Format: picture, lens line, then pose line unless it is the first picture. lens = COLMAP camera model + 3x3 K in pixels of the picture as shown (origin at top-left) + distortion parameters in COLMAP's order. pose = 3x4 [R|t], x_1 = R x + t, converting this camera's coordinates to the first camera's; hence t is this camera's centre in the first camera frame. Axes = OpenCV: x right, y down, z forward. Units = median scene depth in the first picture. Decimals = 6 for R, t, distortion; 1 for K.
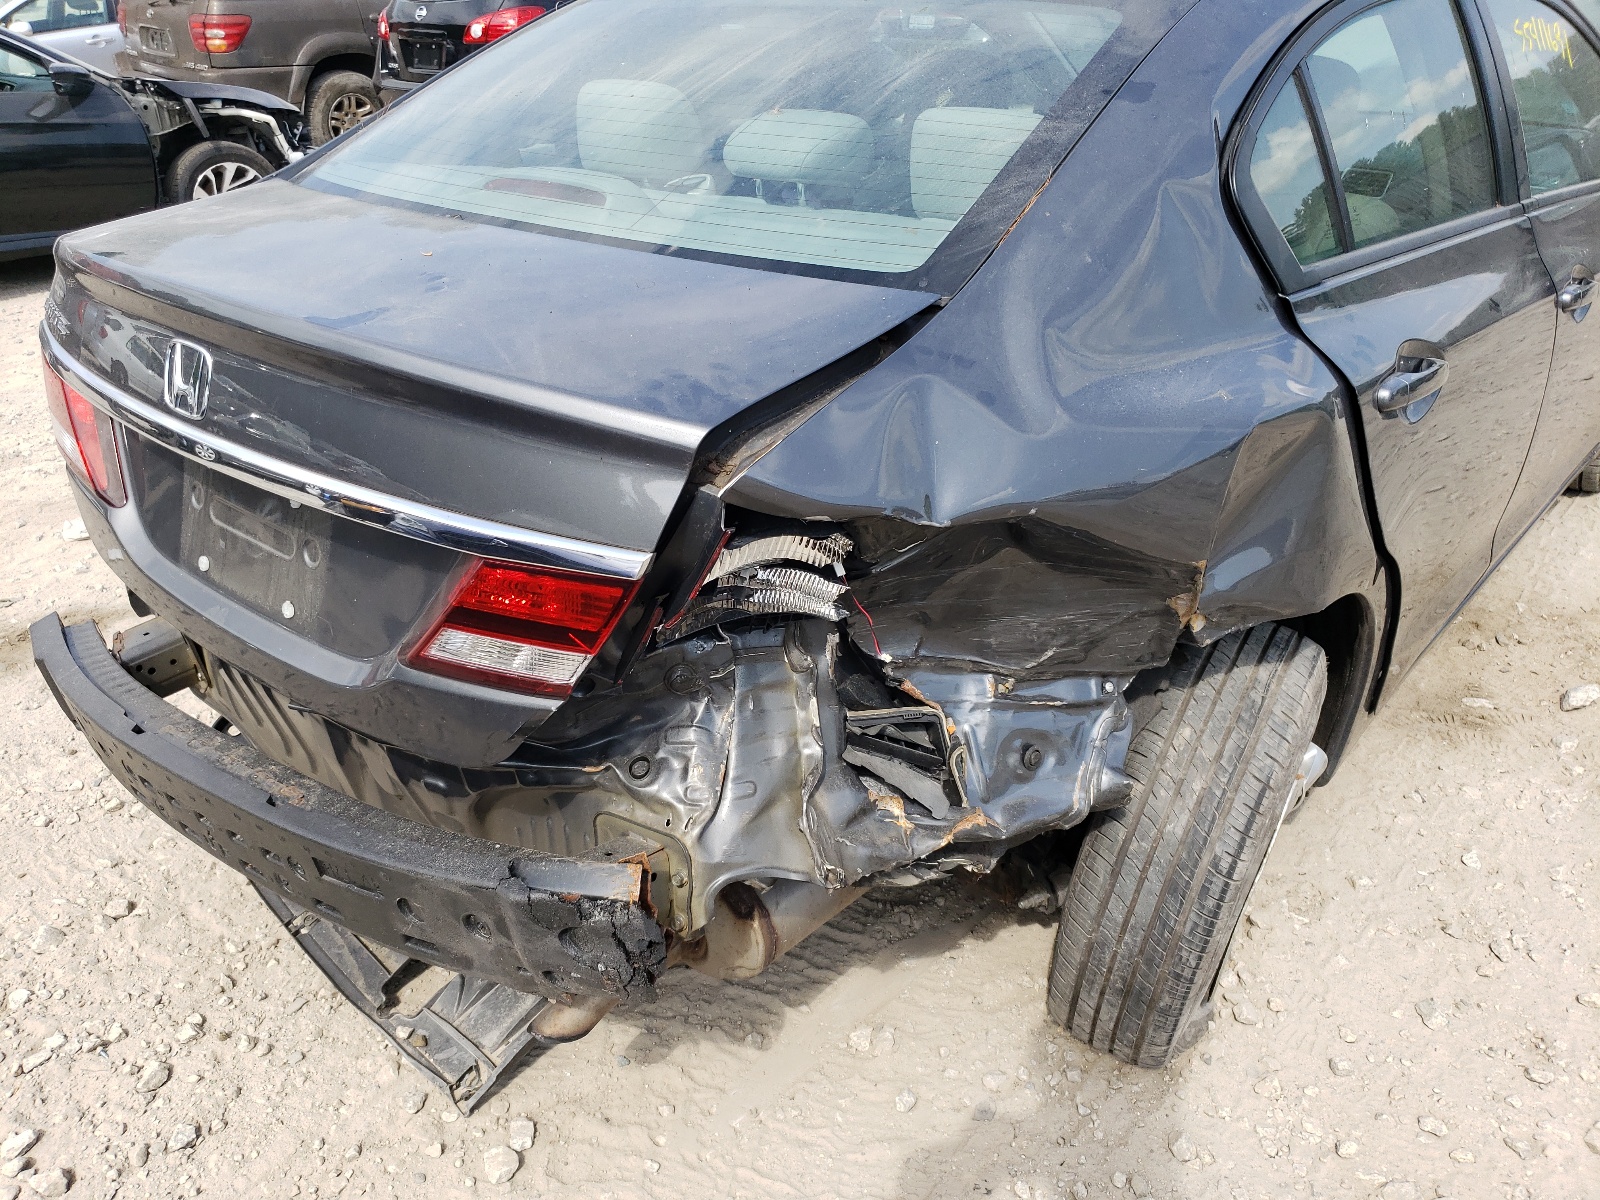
lens RADIAL K [[1265.4, 0, 794.3], [0, 1265.4, 595.9], [0, 0, 1]] dist [0.036207, -0.012164]
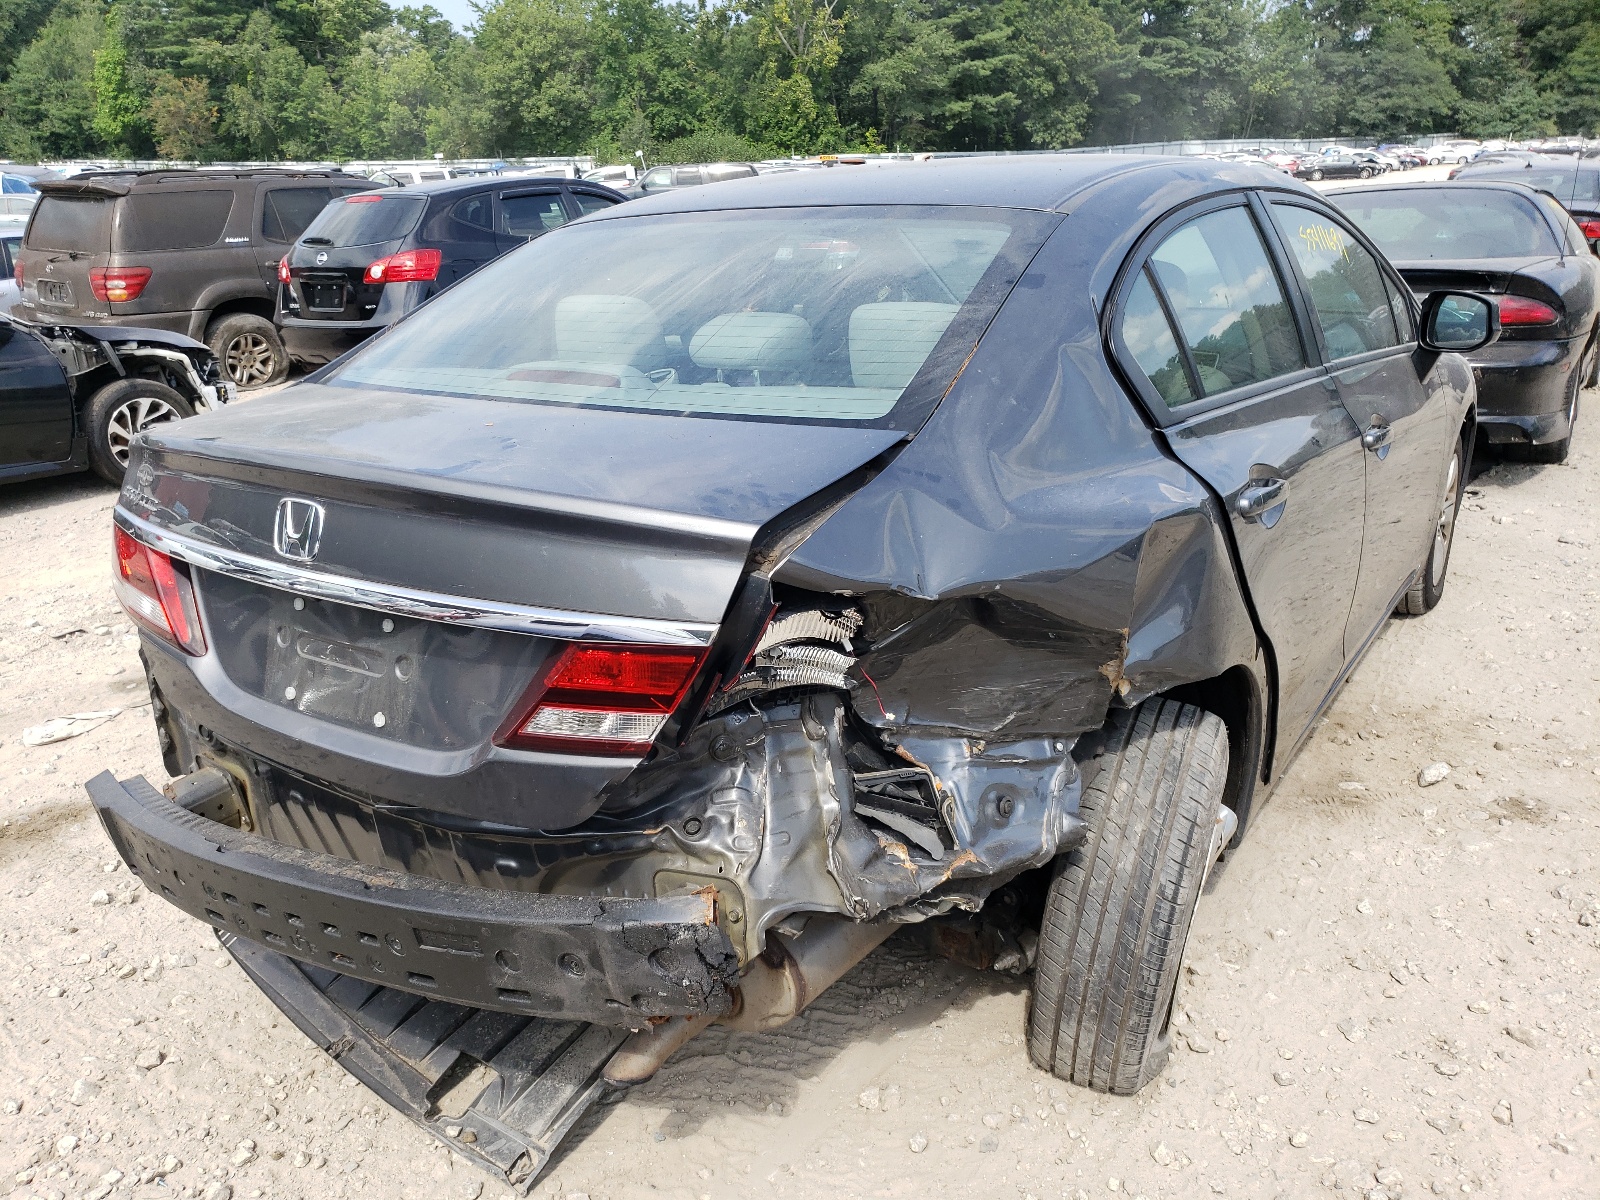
lens RADIAL K [[1265.4, 0, 801.7], [0, 1265.4, 594.8], [0, 0, 1]] dist [0.036207, -0.012164]
pose [[0.992725, -0.059704, 0.104558, -0.103589], [0.075955, 0.984338, -0.159090, 0.093503], [-0.093422, 0.165875, 0.981712, -0.170555]]
